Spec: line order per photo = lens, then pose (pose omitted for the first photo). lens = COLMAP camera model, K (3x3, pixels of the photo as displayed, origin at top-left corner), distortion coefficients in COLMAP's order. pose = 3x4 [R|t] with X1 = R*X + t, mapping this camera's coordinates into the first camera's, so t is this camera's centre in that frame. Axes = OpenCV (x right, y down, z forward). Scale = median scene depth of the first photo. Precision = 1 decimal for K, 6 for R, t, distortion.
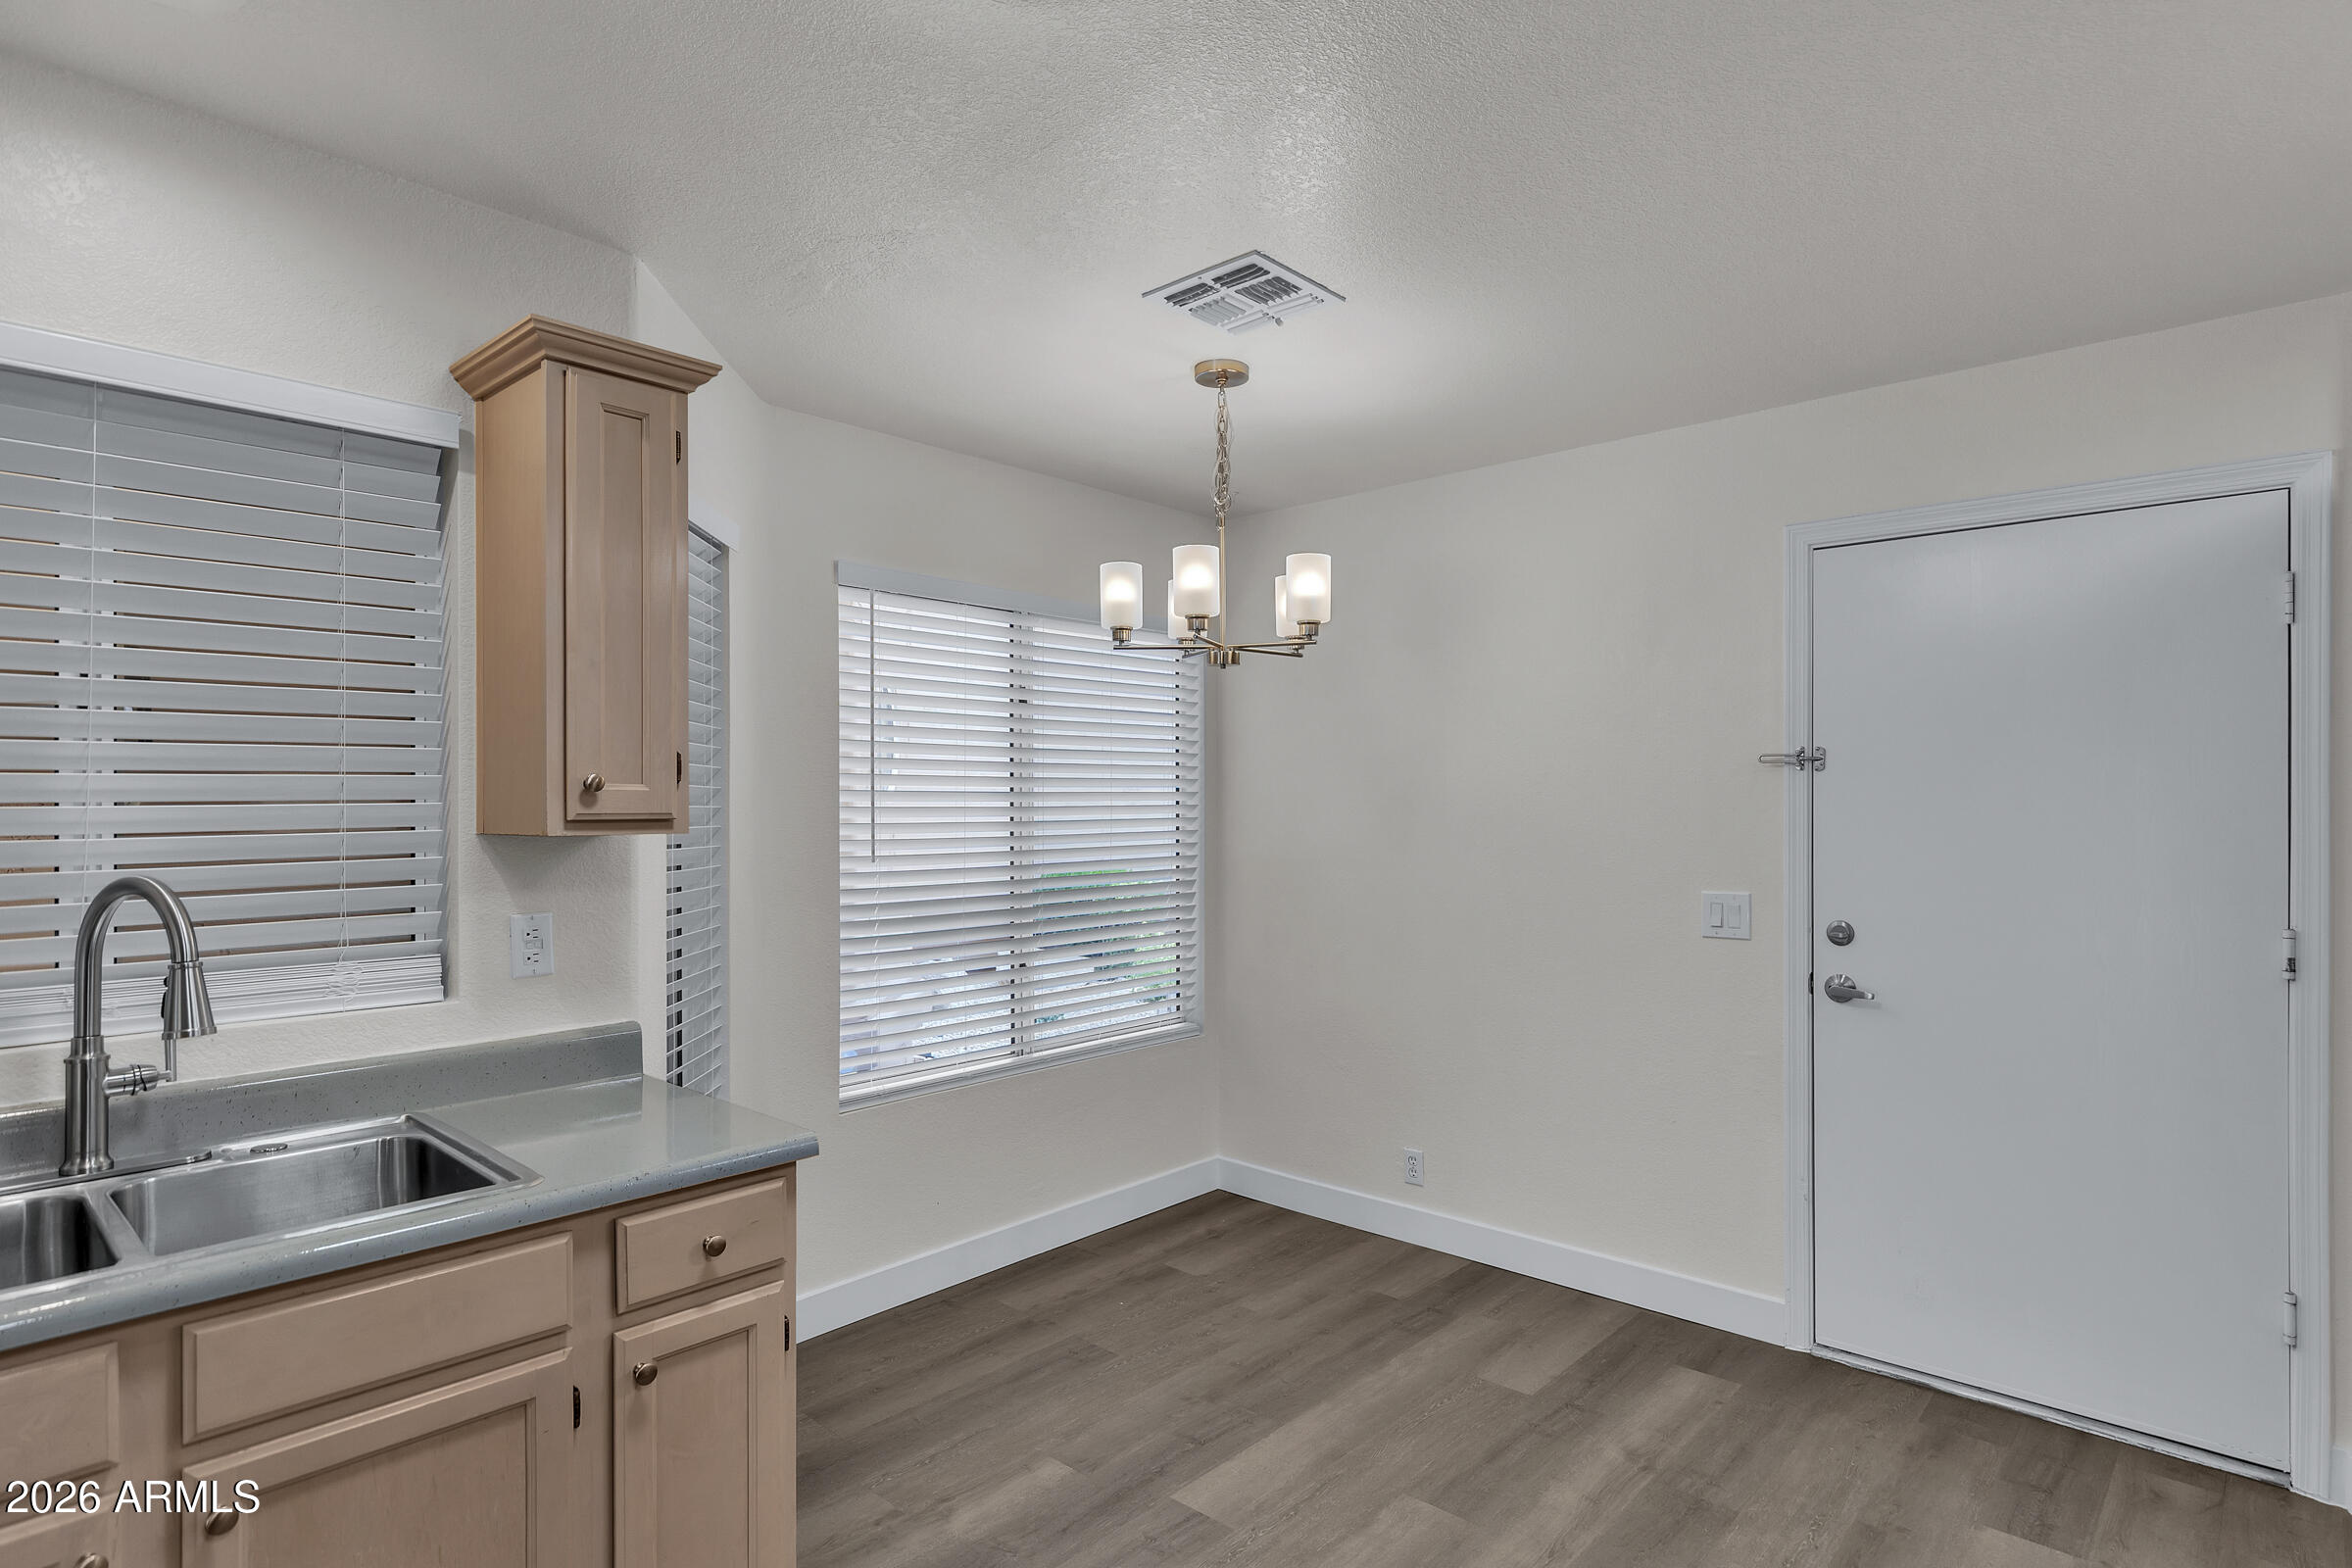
lens RADIAL K [[1155.1, 0, 1178.4], [0, 1155.1, 797.3], [0, 0, 1]] dist [0.000570, 0.000403]
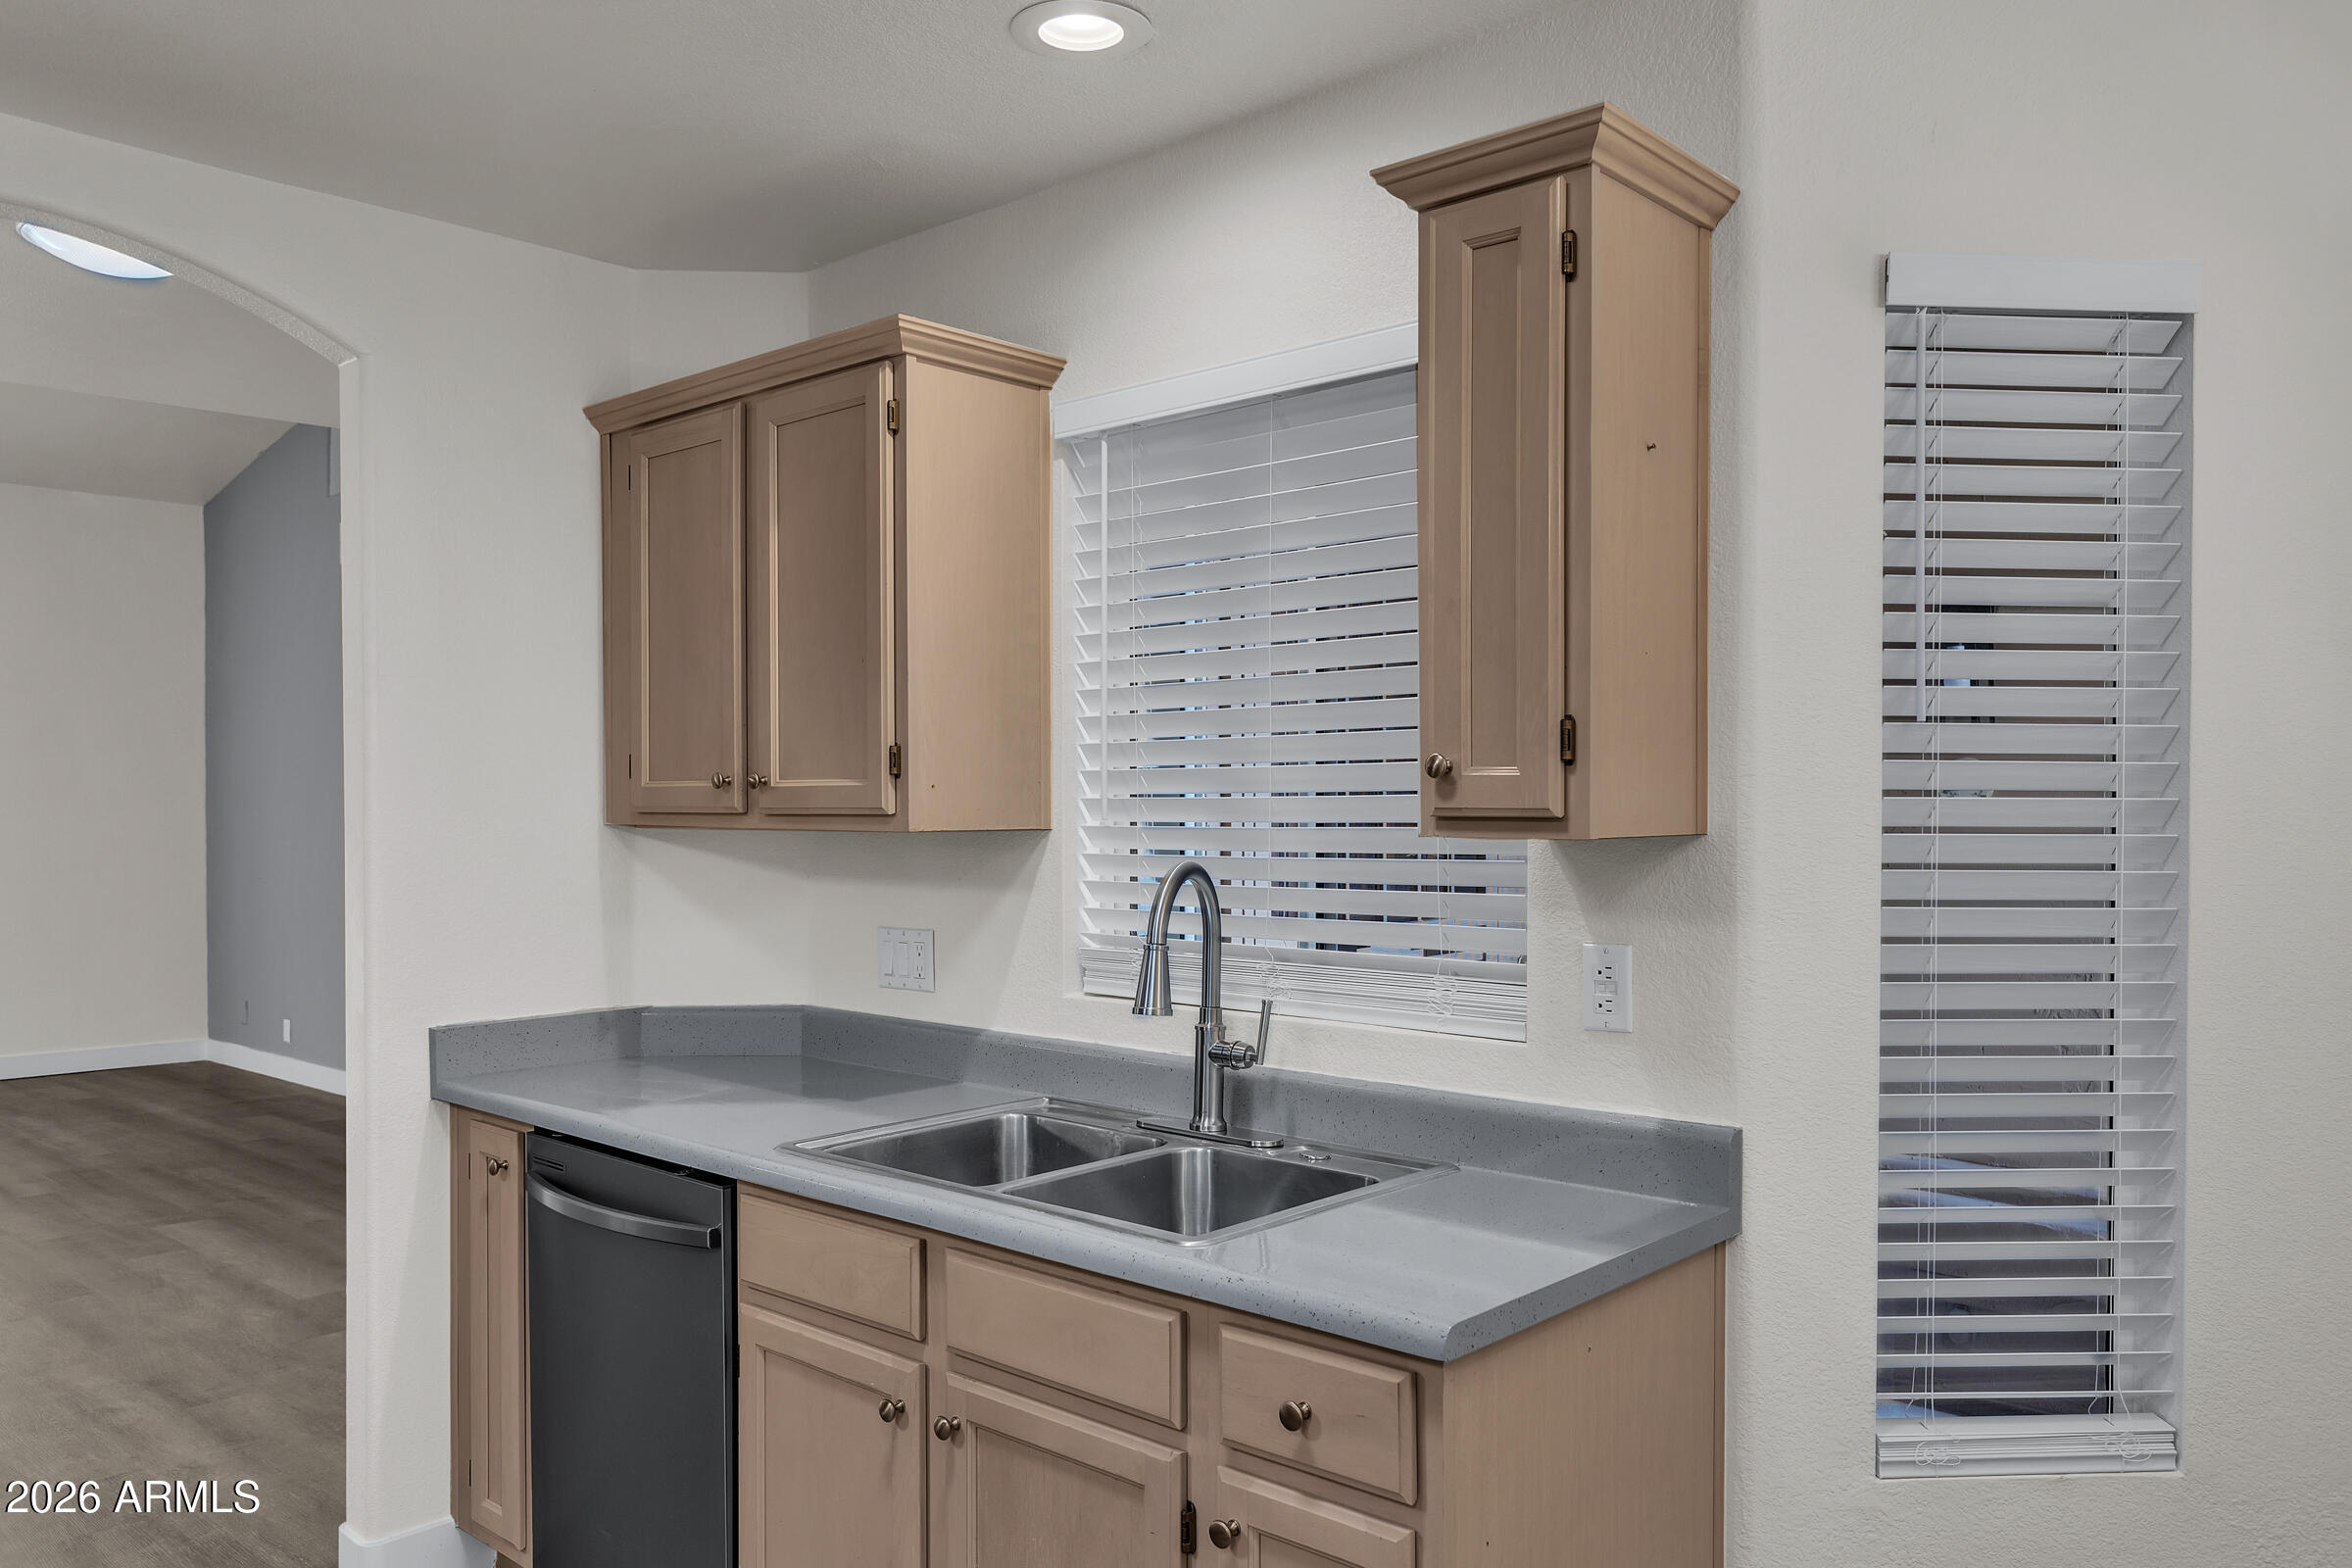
lens RADIAL K [[1737.8, 0, 1176.0], [0, 1737.8, 784.0], [0, 0, 1]] dist [-0.007715, -0.001737]
pose [[0.047267, 0.005150, -0.998869, 0.583347], [0.006102, 0.999967, 0.005445, -0.008196], [0.998864, -0.006353, 0.047234, 0.769457]]
